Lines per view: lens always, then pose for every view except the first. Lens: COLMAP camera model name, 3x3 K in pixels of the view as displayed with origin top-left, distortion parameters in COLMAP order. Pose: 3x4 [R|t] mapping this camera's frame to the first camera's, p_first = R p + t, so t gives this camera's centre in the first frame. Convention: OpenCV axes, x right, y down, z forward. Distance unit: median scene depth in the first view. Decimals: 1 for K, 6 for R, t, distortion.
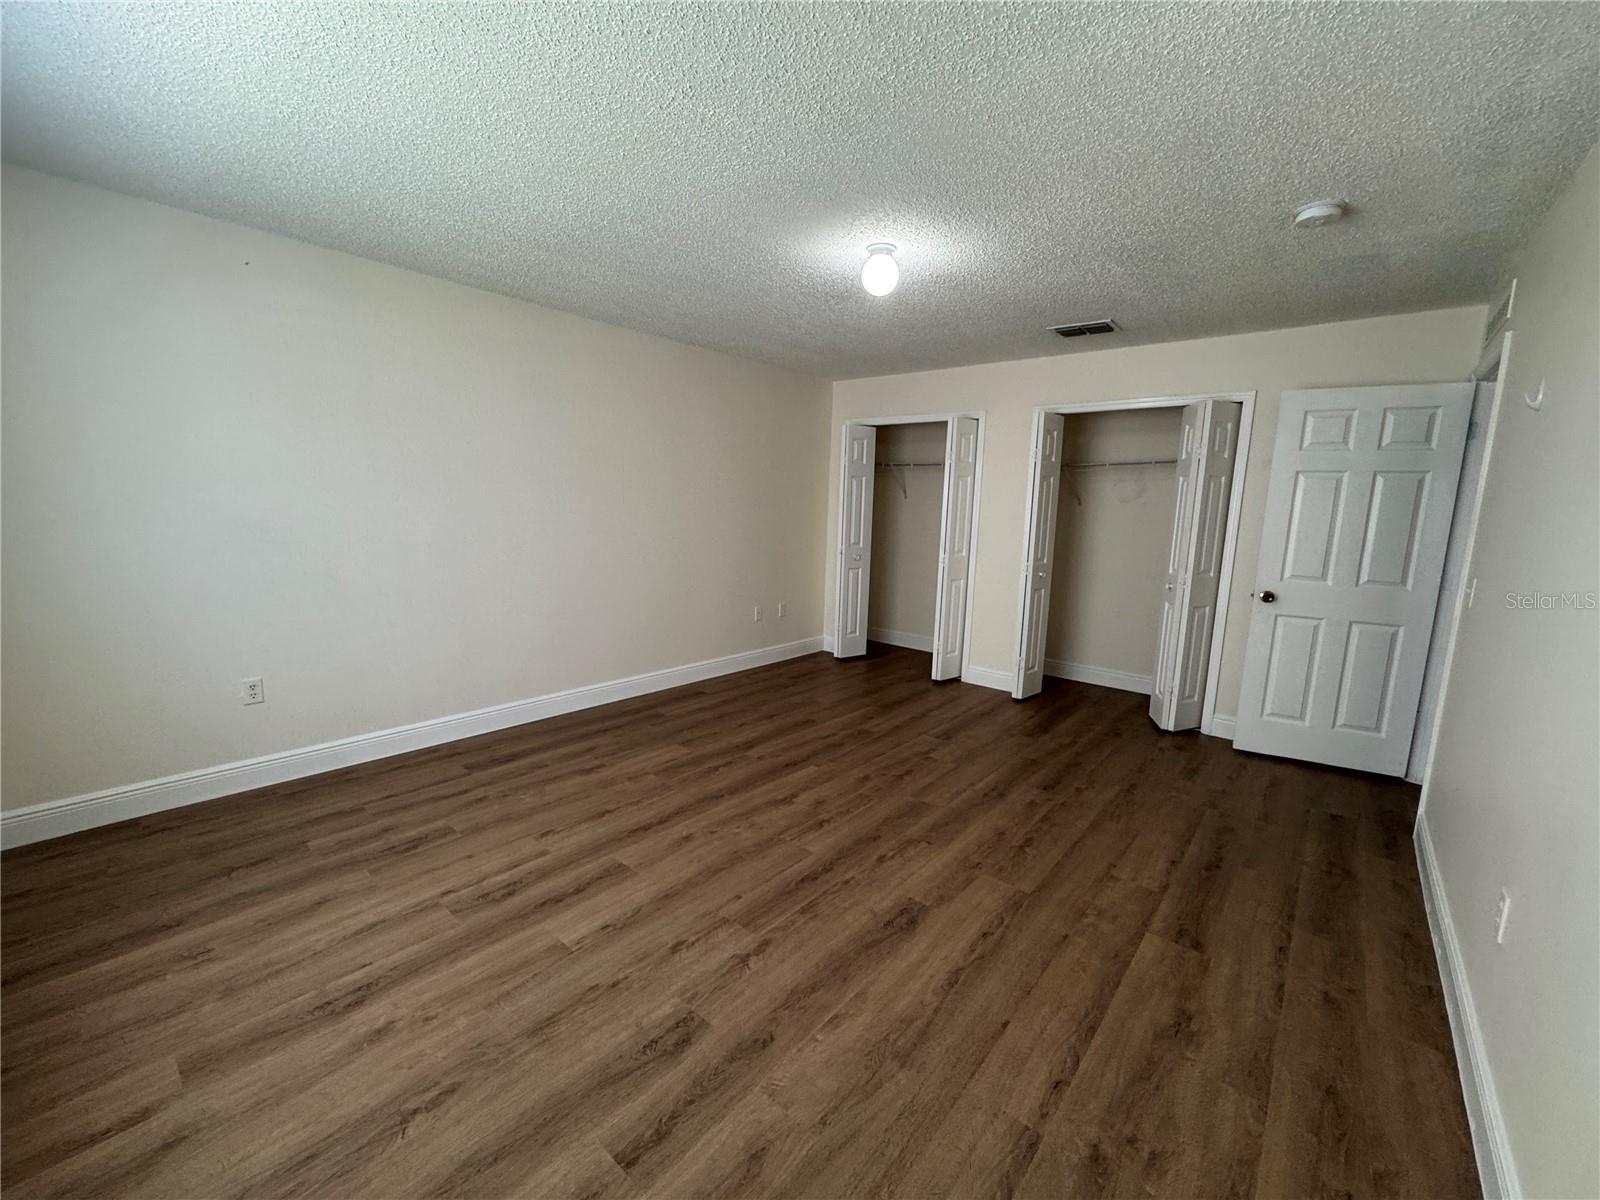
lens RADIAL K [[640.7, 0, 801.6], [0, 640.7, 599.6], [0, 0, 1]] dist [-0.004858, 0.000652]
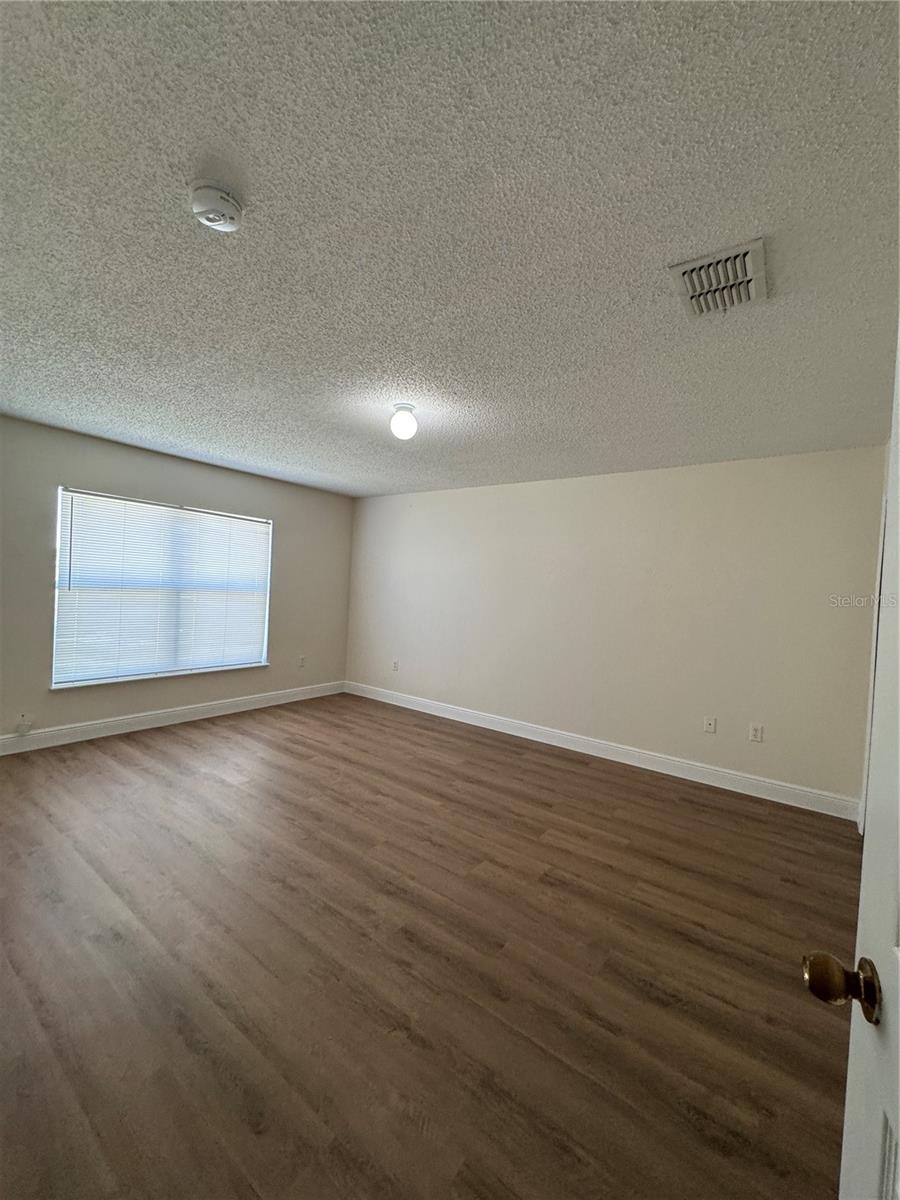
lens RADIAL K [[480.5, 0, 448.0], [0, 480.5, 600.1], [0, 0, 1]] dist [-0.004858, 0.000652]
pose [[0.067247, -0.002276, -0.997734, 0.983514], [-0.196638, 0.980354, -0.015489, -0.114201], [0.978167, 0.197234, 0.065478, 0.926134]]
